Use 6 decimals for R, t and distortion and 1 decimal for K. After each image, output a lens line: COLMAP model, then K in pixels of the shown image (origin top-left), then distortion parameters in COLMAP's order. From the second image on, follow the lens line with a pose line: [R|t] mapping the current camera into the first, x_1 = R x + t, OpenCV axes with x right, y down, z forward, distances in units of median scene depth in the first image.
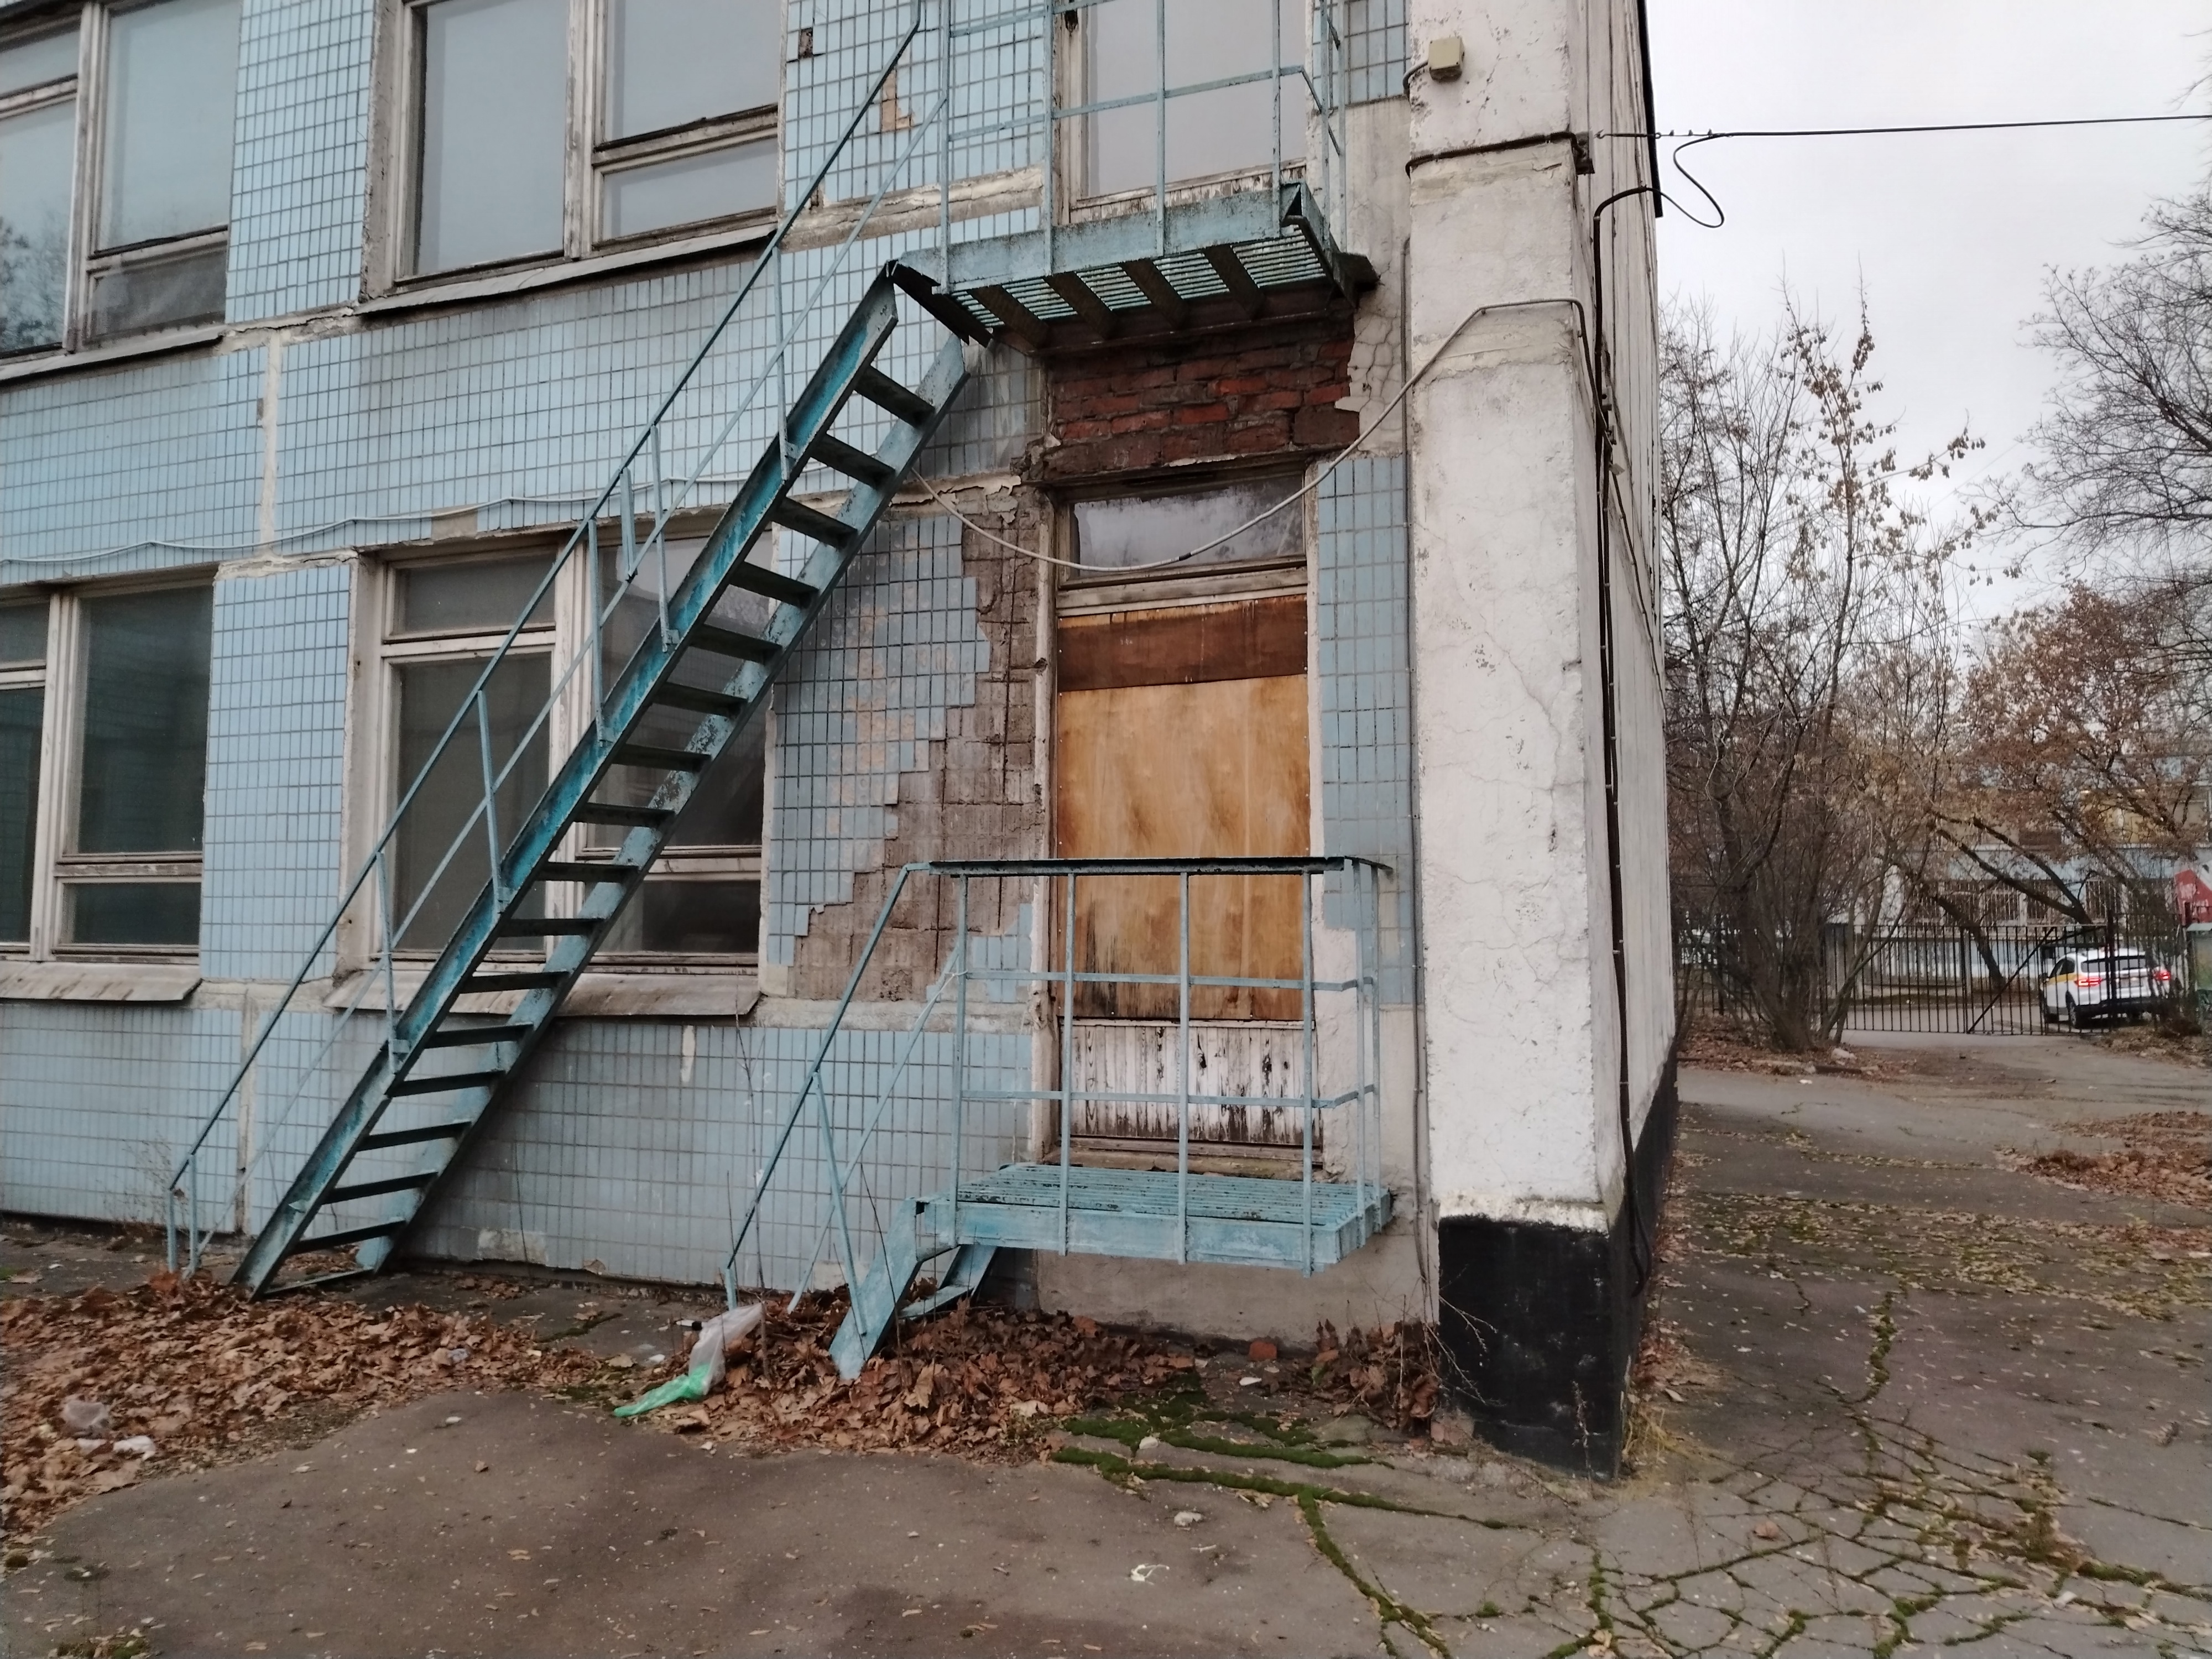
lens RADIAL K [[1537.1, 0, 1112.7], [0, 1537.1, 816.9], [0, 0, 1]] dist [0.090289, -0.094660]
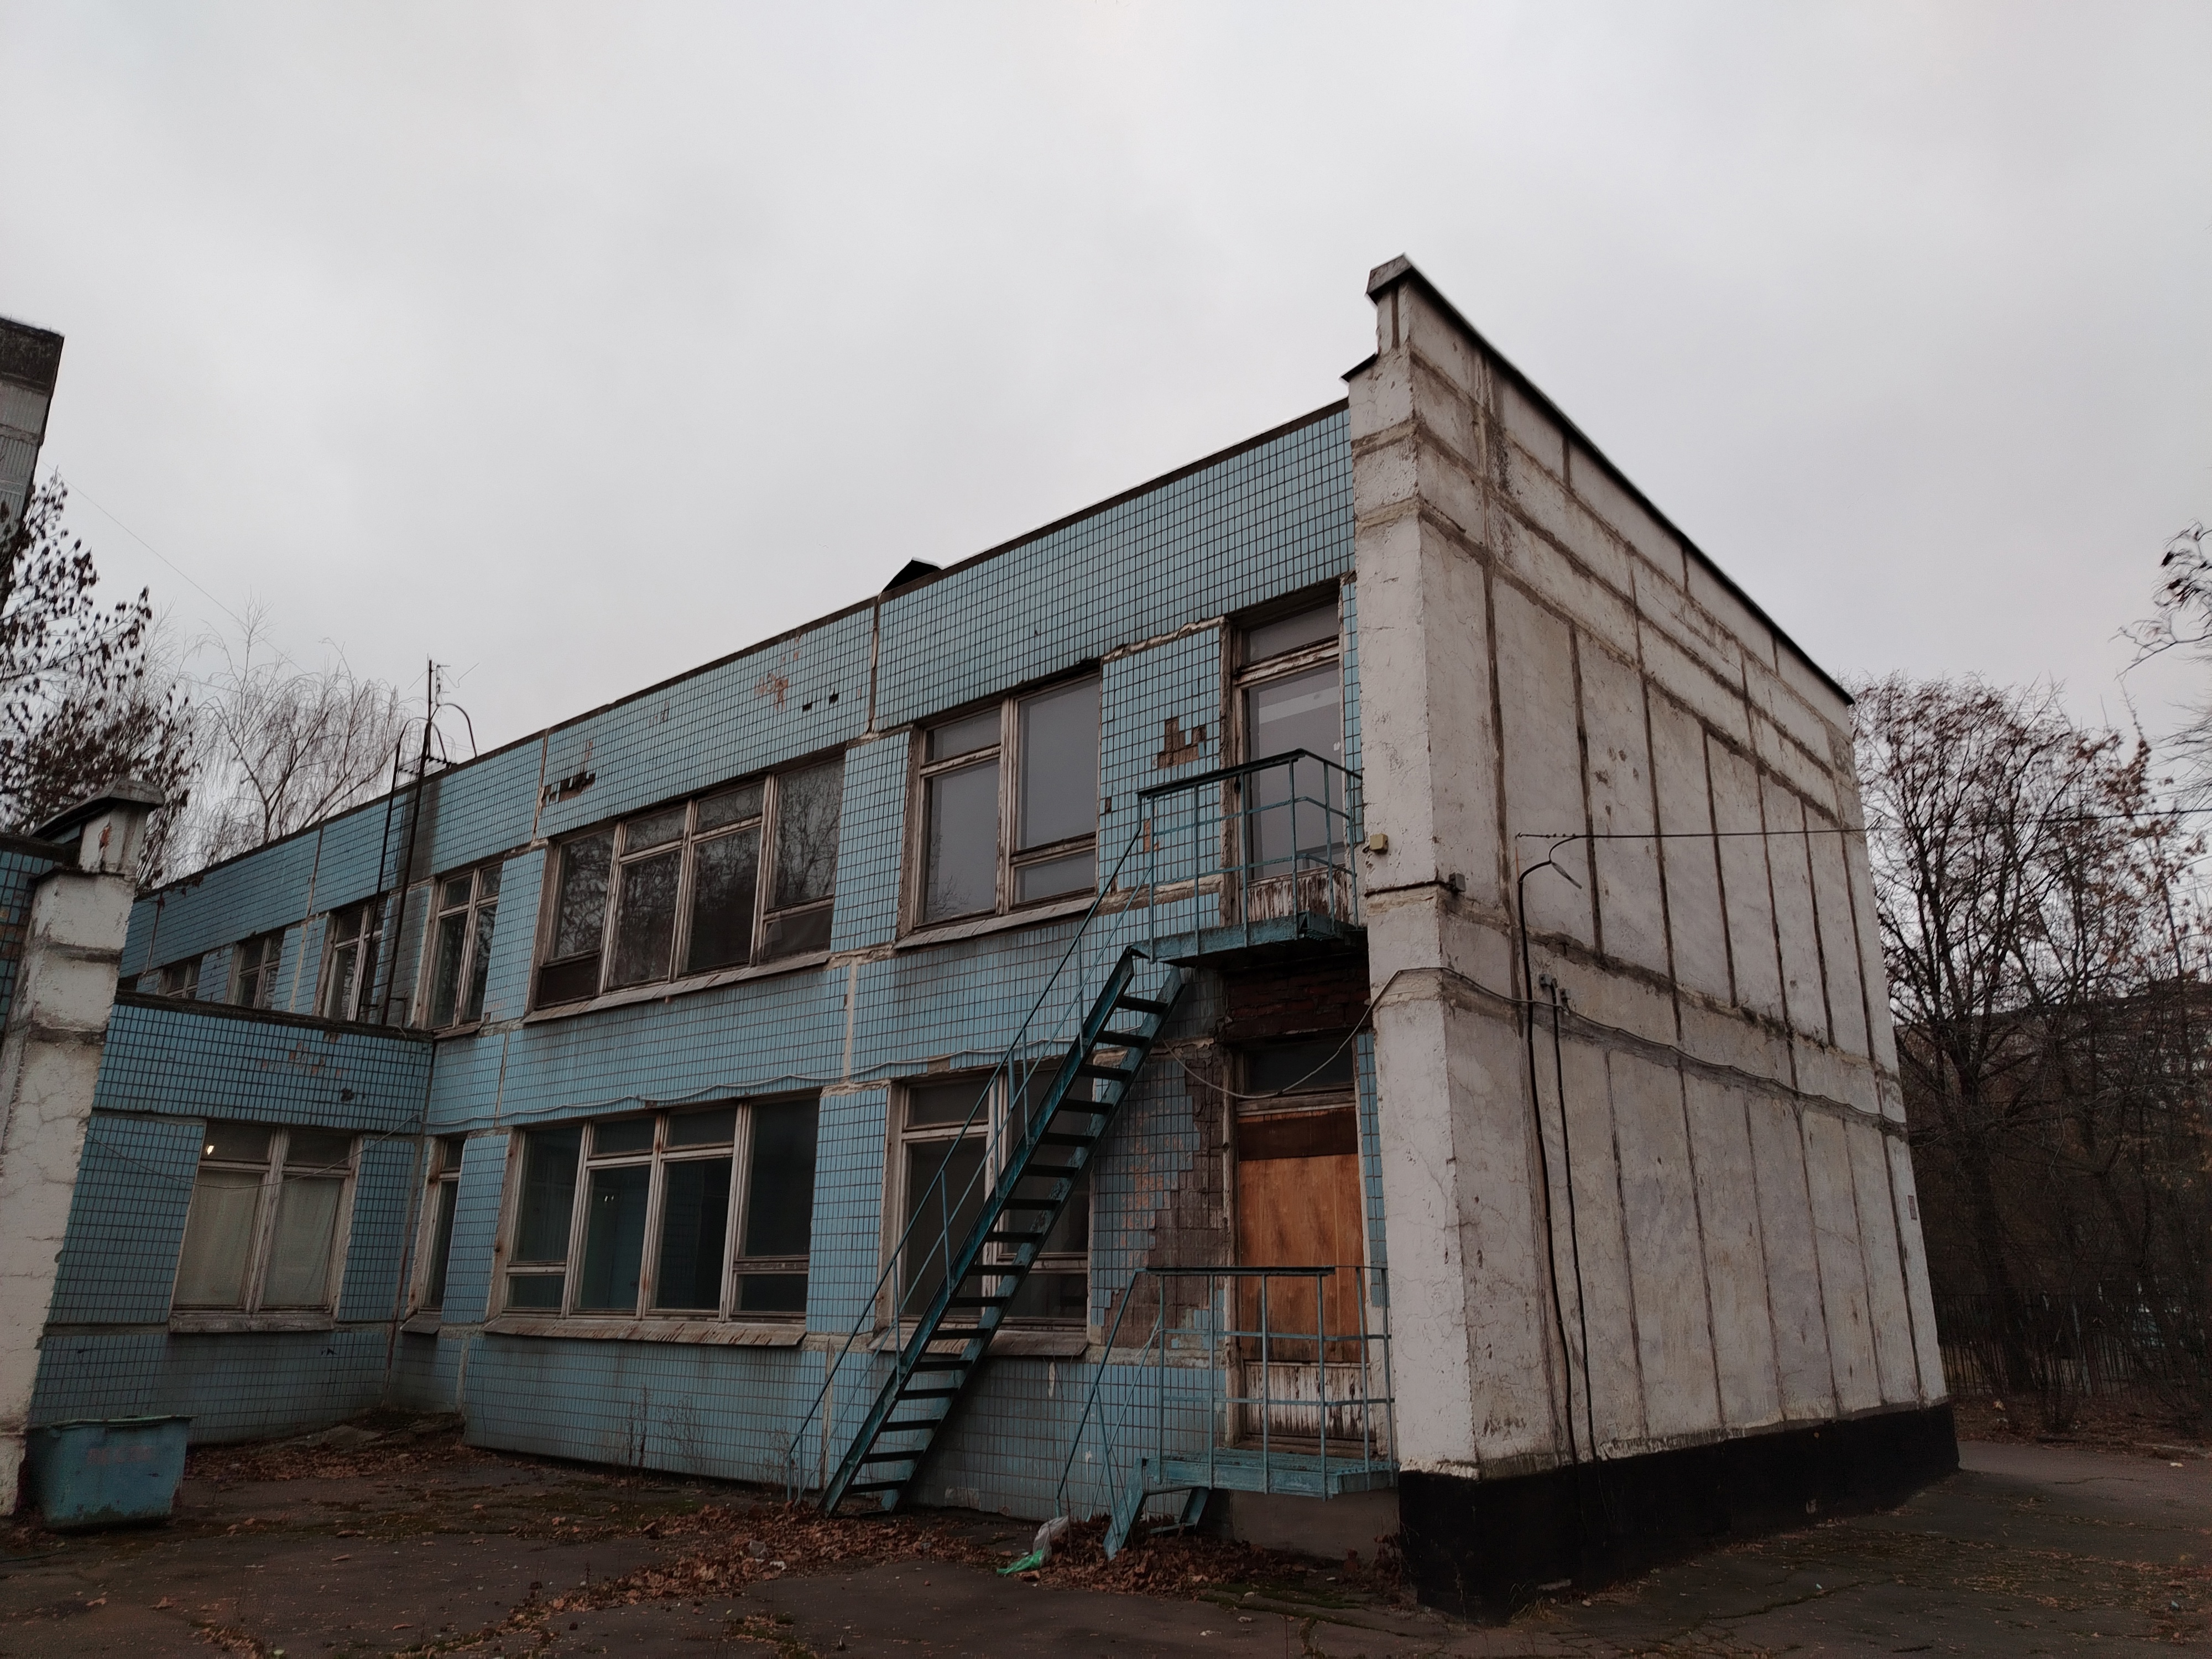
lens RADIAL K [[1537.1, 0, 1112.7], [0, 1537.1, 816.9], [0, 0, 1]] dist [0.090289, -0.094660]
pose [[0.946166, -0.094553, -0.309564, 0.408835], [0.021596, 0.972692, -0.231092, -0.059219], [0.322961, 0.211966, 0.922370, -0.751979]]
